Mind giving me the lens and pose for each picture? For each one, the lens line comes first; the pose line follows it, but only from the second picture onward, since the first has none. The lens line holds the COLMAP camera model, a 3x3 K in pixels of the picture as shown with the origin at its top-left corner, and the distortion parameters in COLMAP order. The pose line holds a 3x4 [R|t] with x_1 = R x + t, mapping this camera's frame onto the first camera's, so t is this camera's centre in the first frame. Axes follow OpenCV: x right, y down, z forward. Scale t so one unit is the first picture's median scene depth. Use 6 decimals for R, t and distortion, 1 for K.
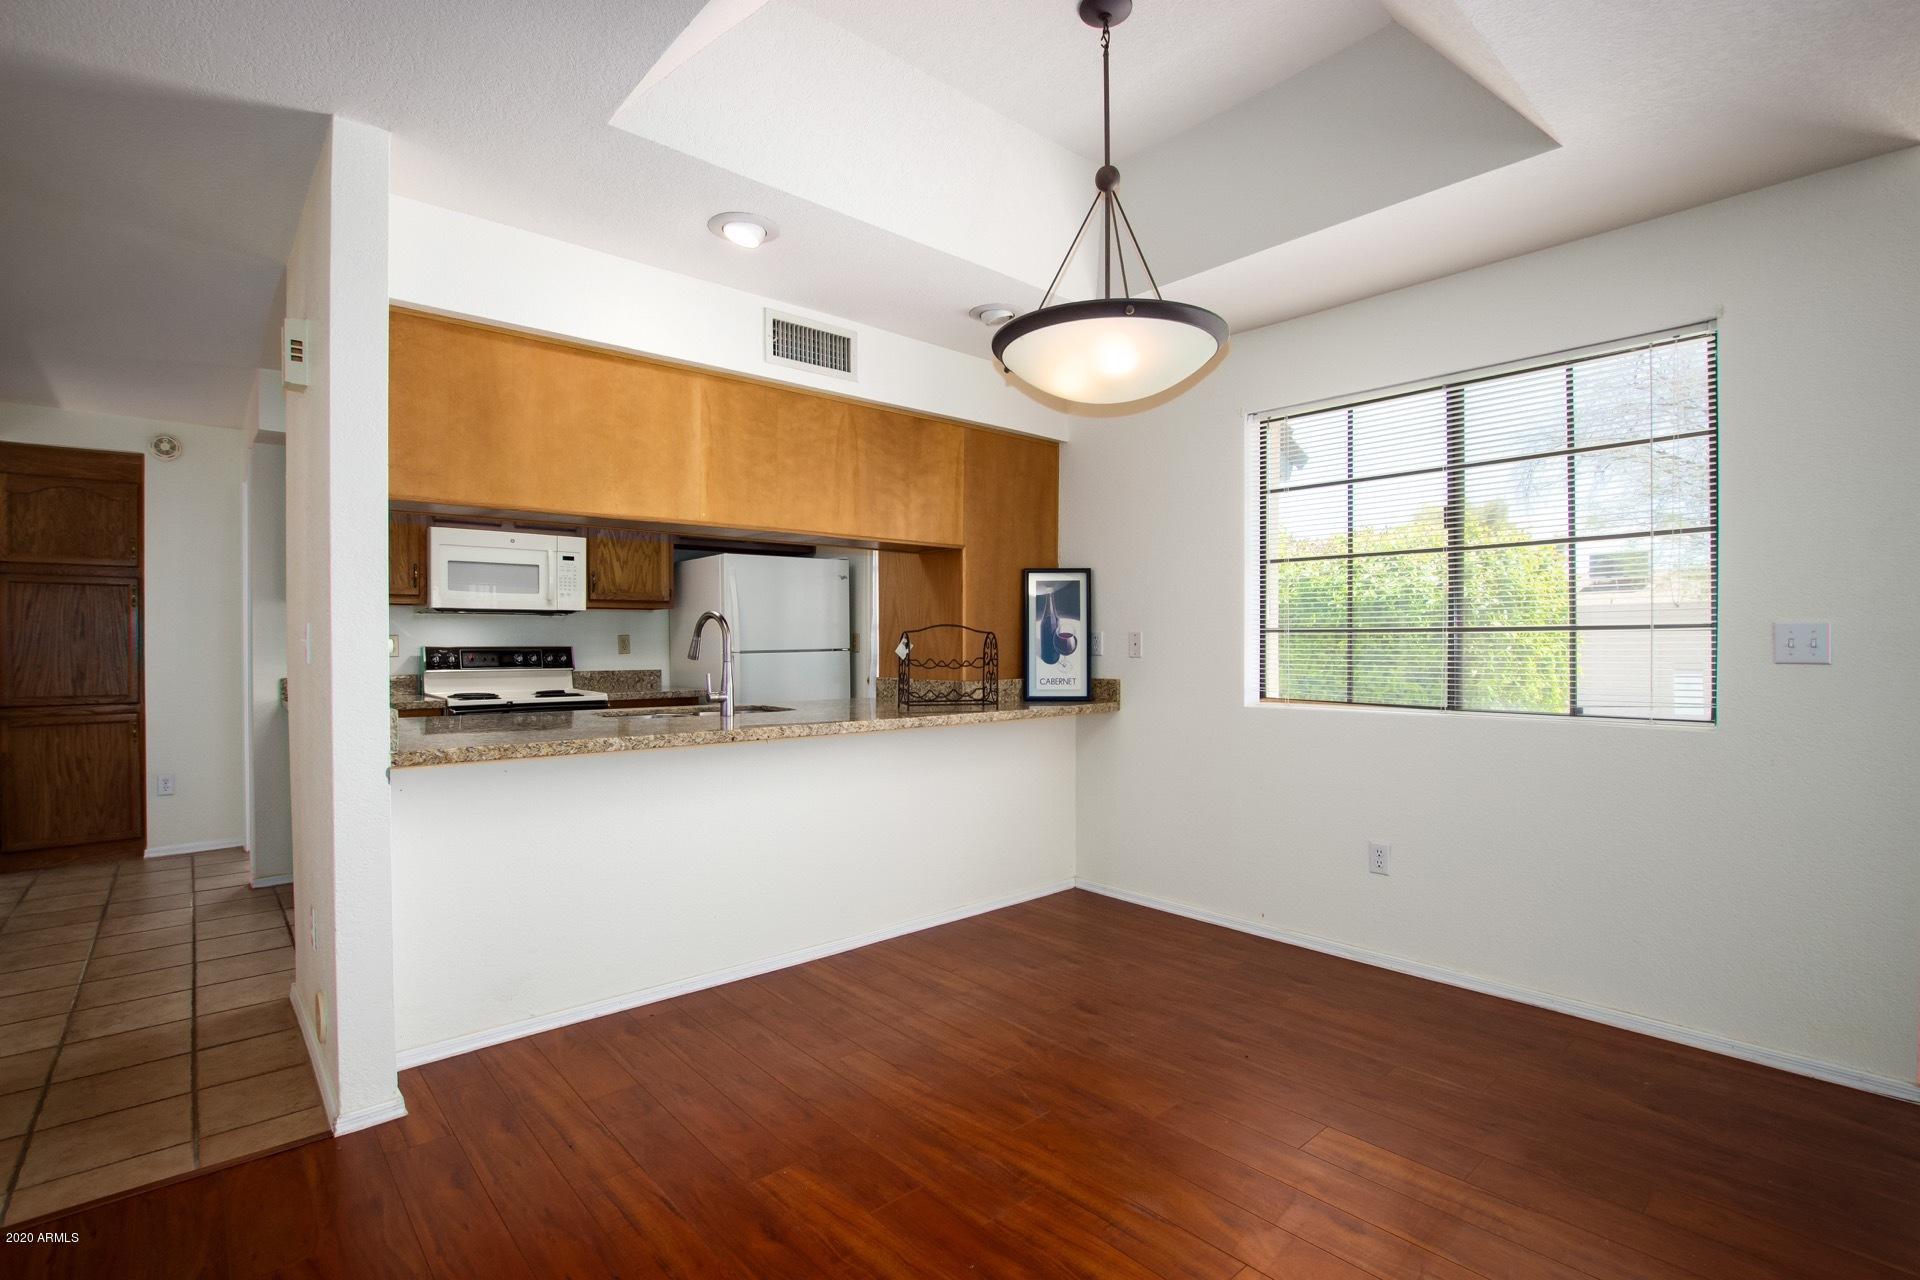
lens RADIAL K [[921.3, 0, 963.8], [0, 921.3, 638.2], [0, 0, 1]] dist [-0.032996, 0.005343]
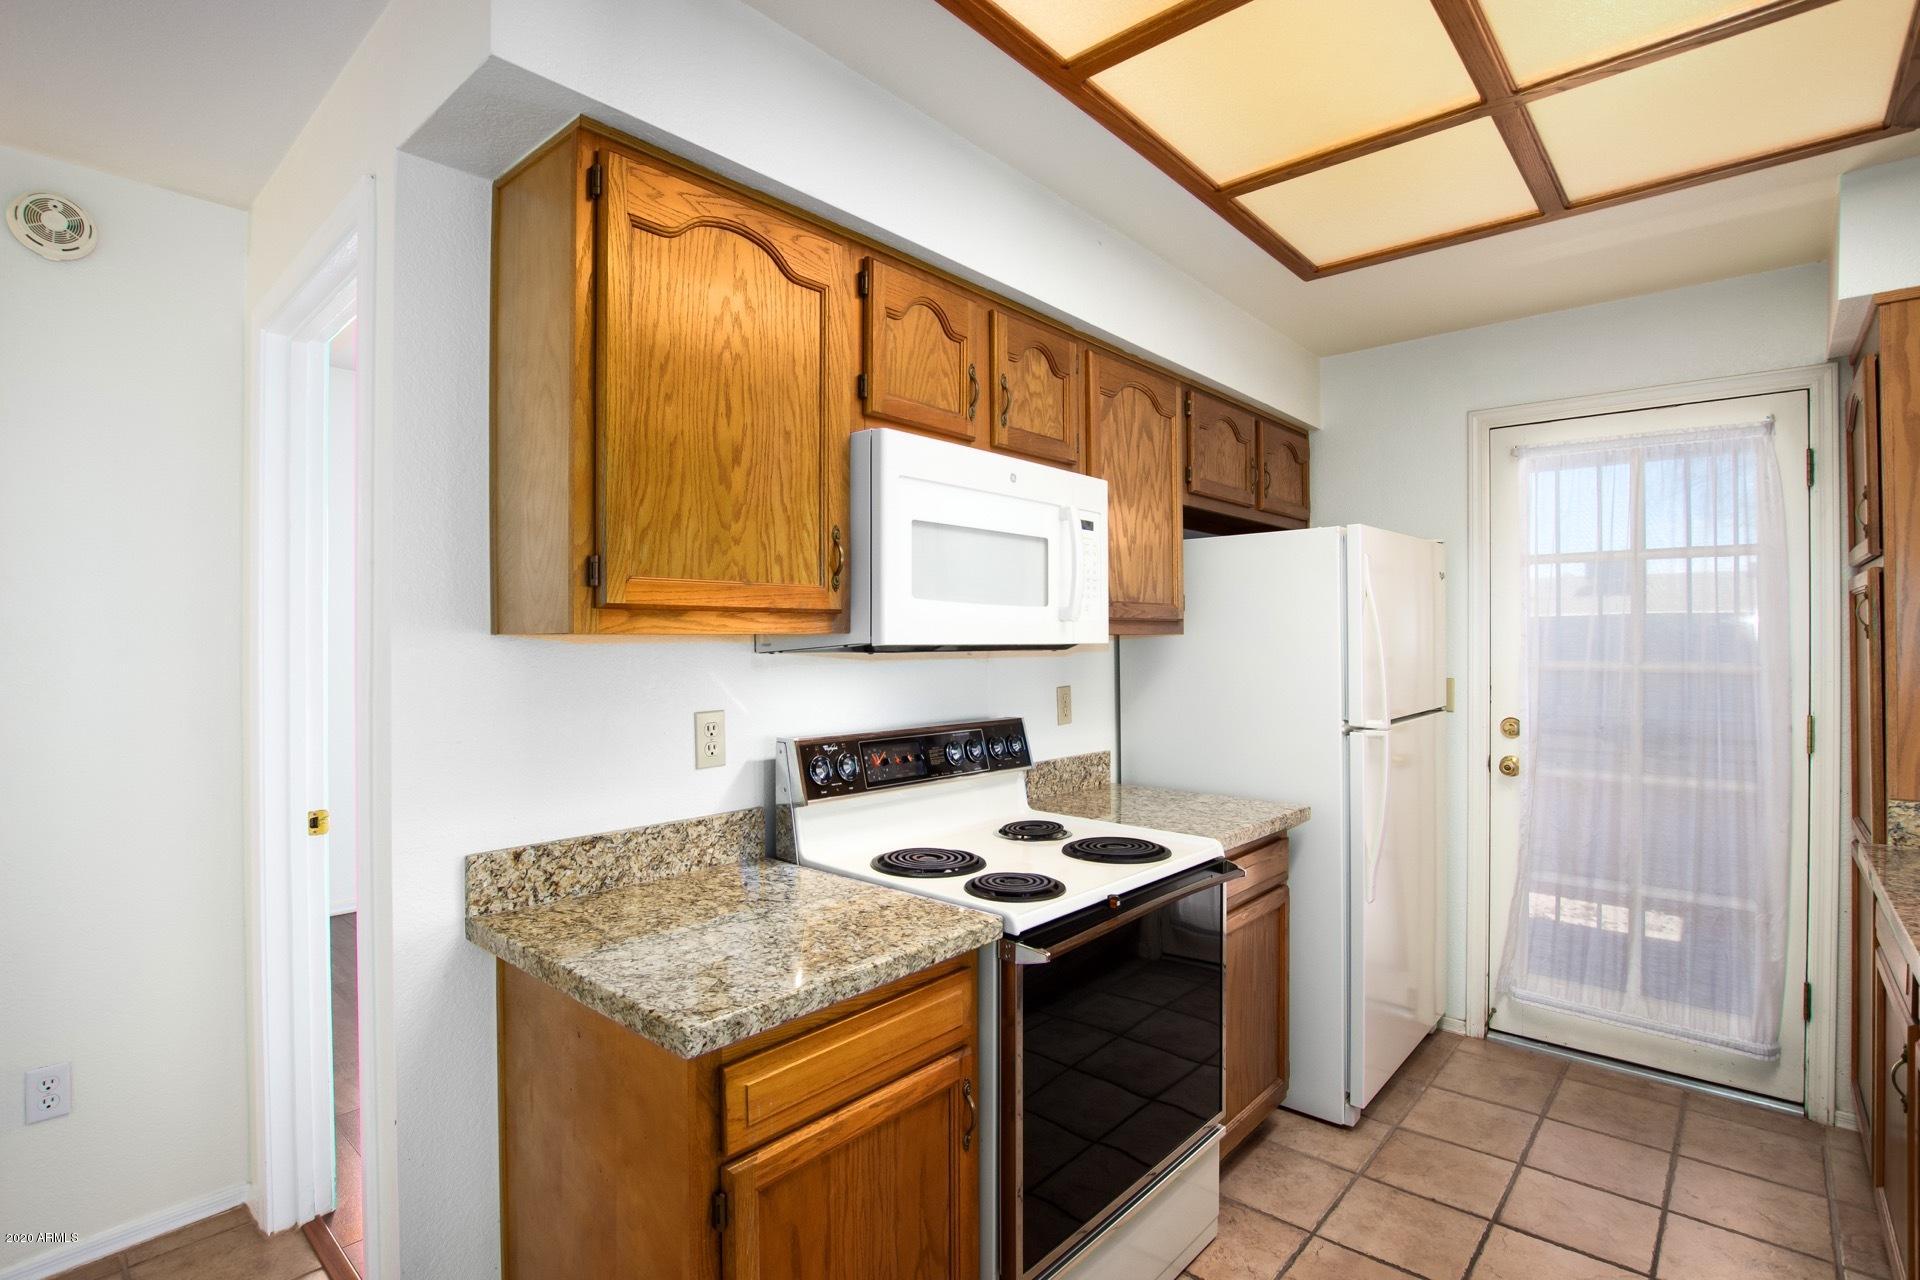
lens RADIAL K [[921.3, 0, 969.8], [0, 921.3, 636.4], [0, 0, 1]] dist [-0.032996, 0.005343]
pose [[0.993229, 0.000382, 0.116175, -1.124179], [0.000367, 0.999979, -0.006428, -0.065890], [-0.116175, 0.006427, 0.993208, 1.193413]]
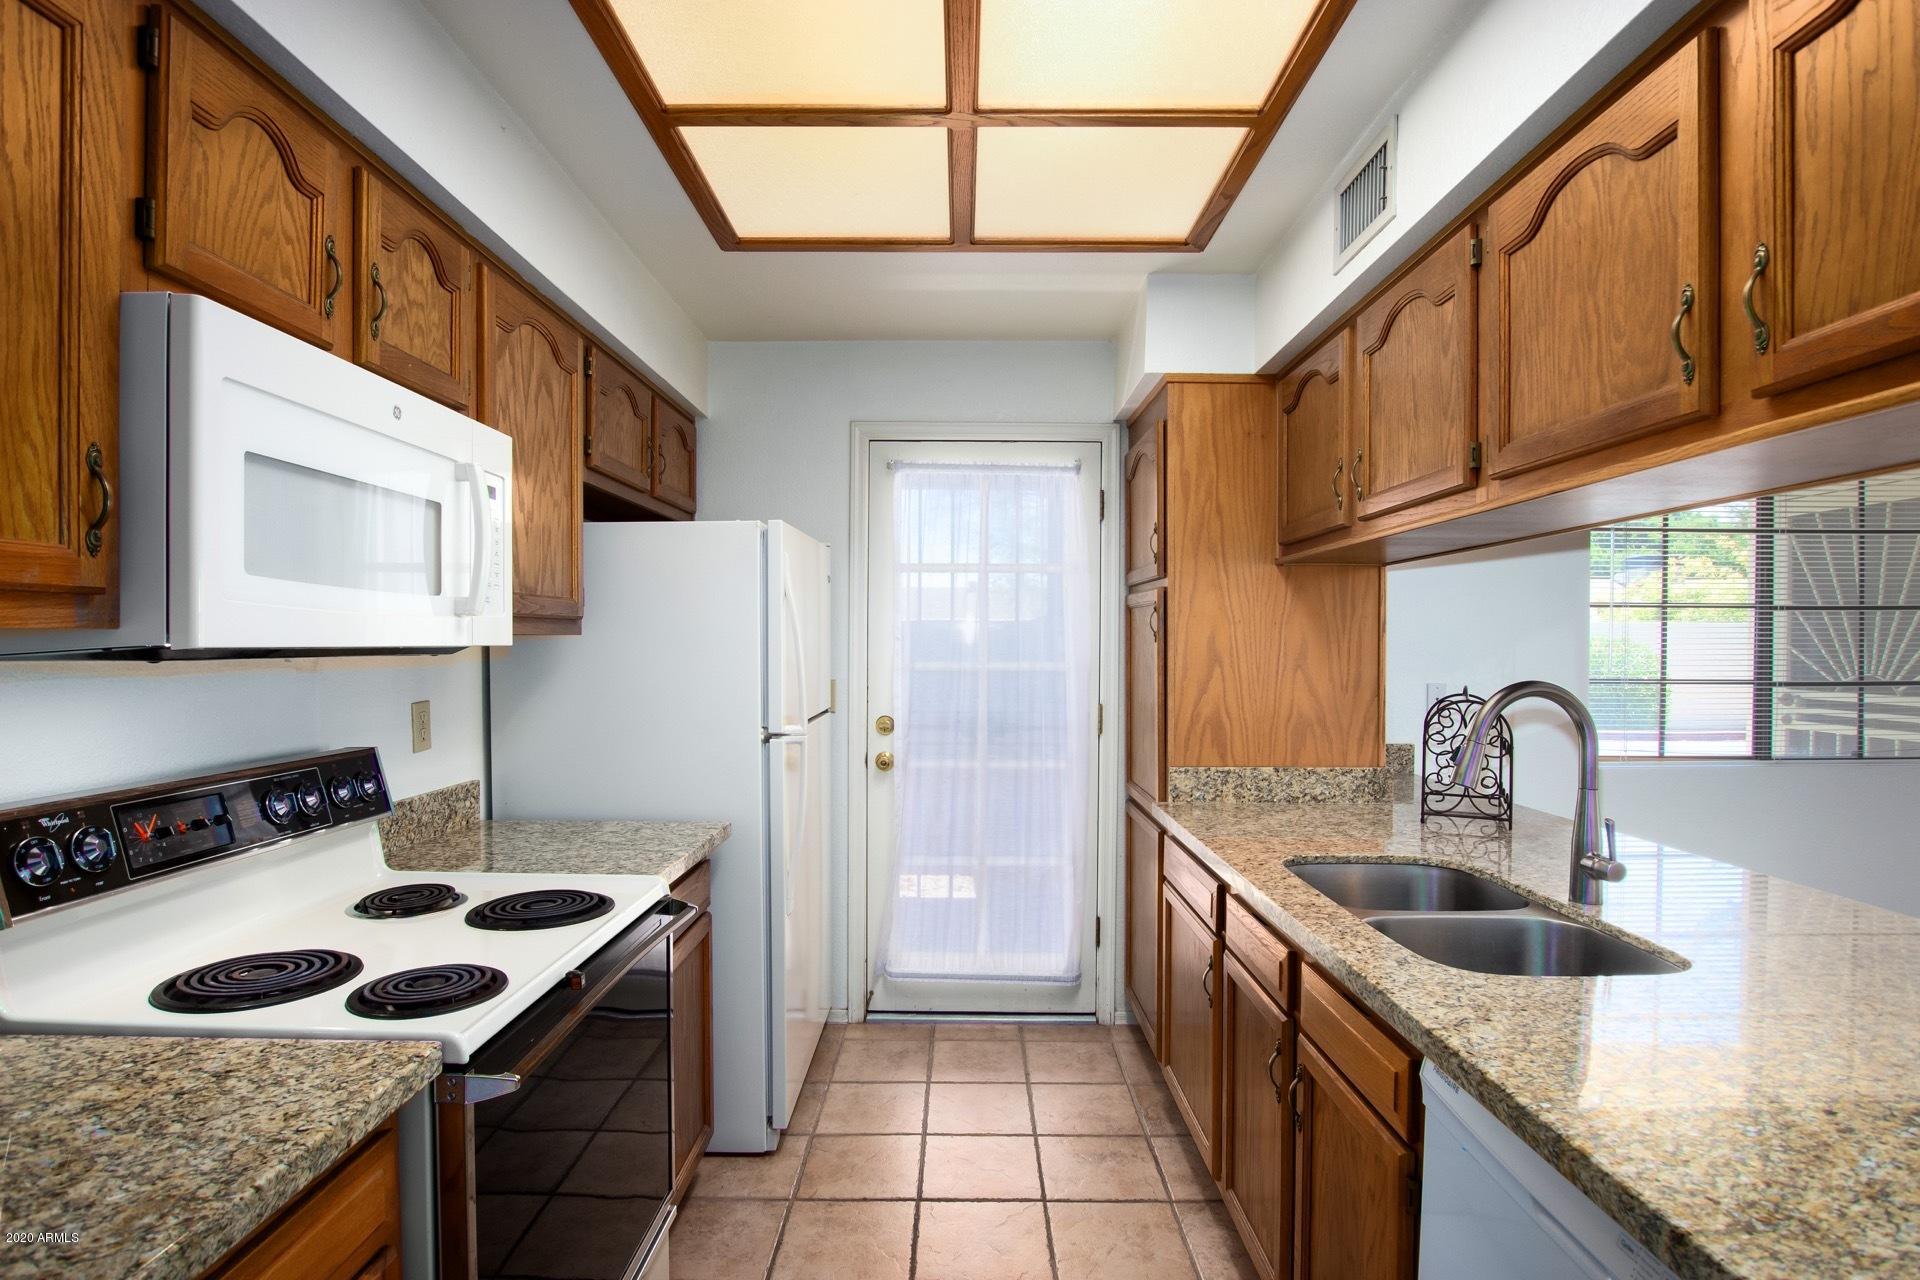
lens RADIAL K [[947.8, 0, 960.8], [0, 947.8, 653.5], [0, 0, 1]] dist [-0.033332, 0.006367]
pose [[0.673708, -0.005674, 0.738976, -1.188486], [-0.001359, 0.999959, 0.008917, -0.065611], [-0.738996, -0.007012, 0.673673, 1.339740]]
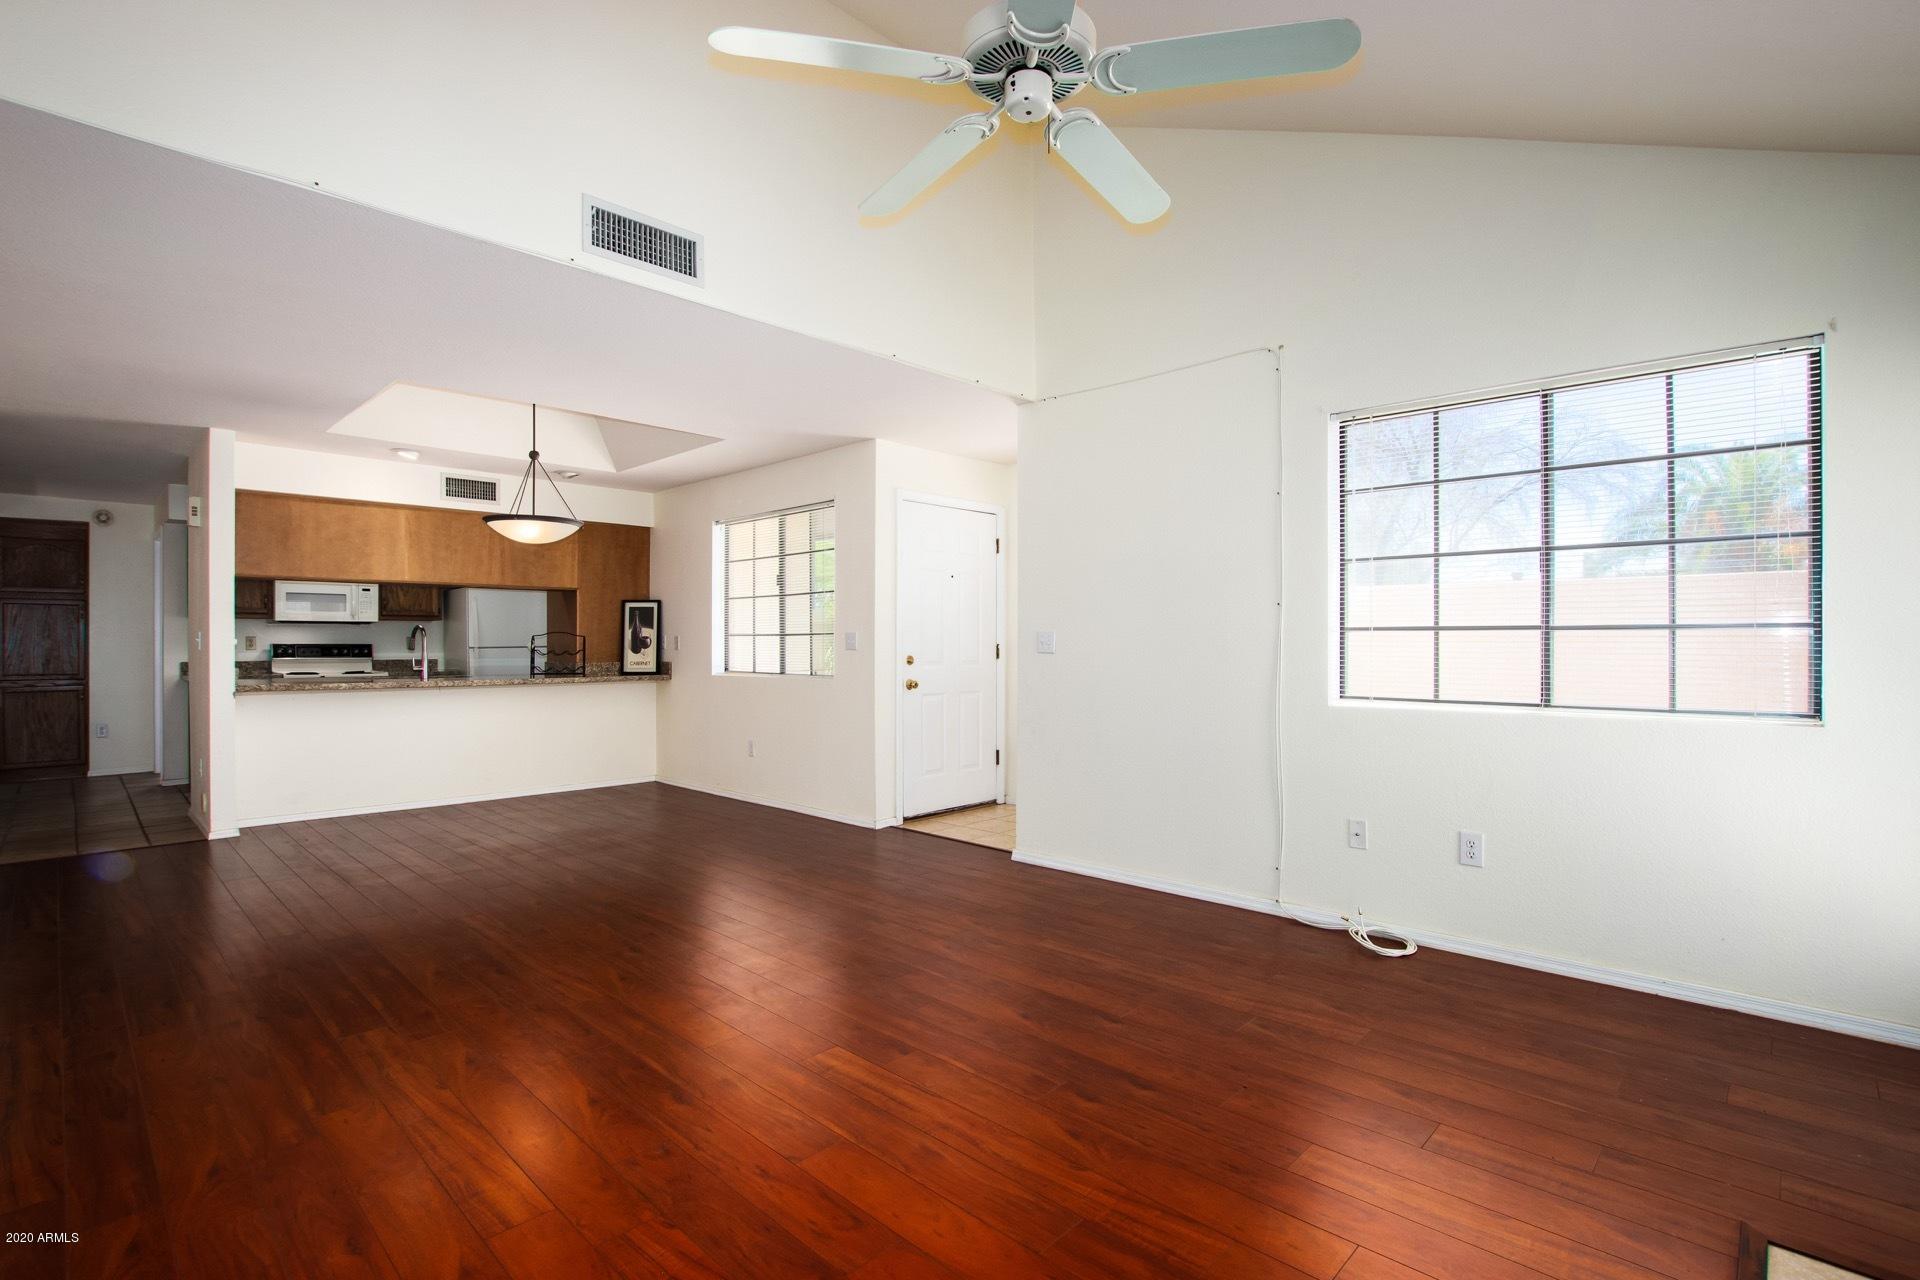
lens RADIAL K [[921.3, 0, 975.9], [0, 921.3, 636.2], [0, 0, 1]] dist [-0.032996, 0.005343]
pose [[0.996236, 0.001589, 0.086663, 0.546512], [-0.001260, 0.999992, -0.003854, 0.000349], [-0.086668, 0.003731, 0.996230, -0.759681]]
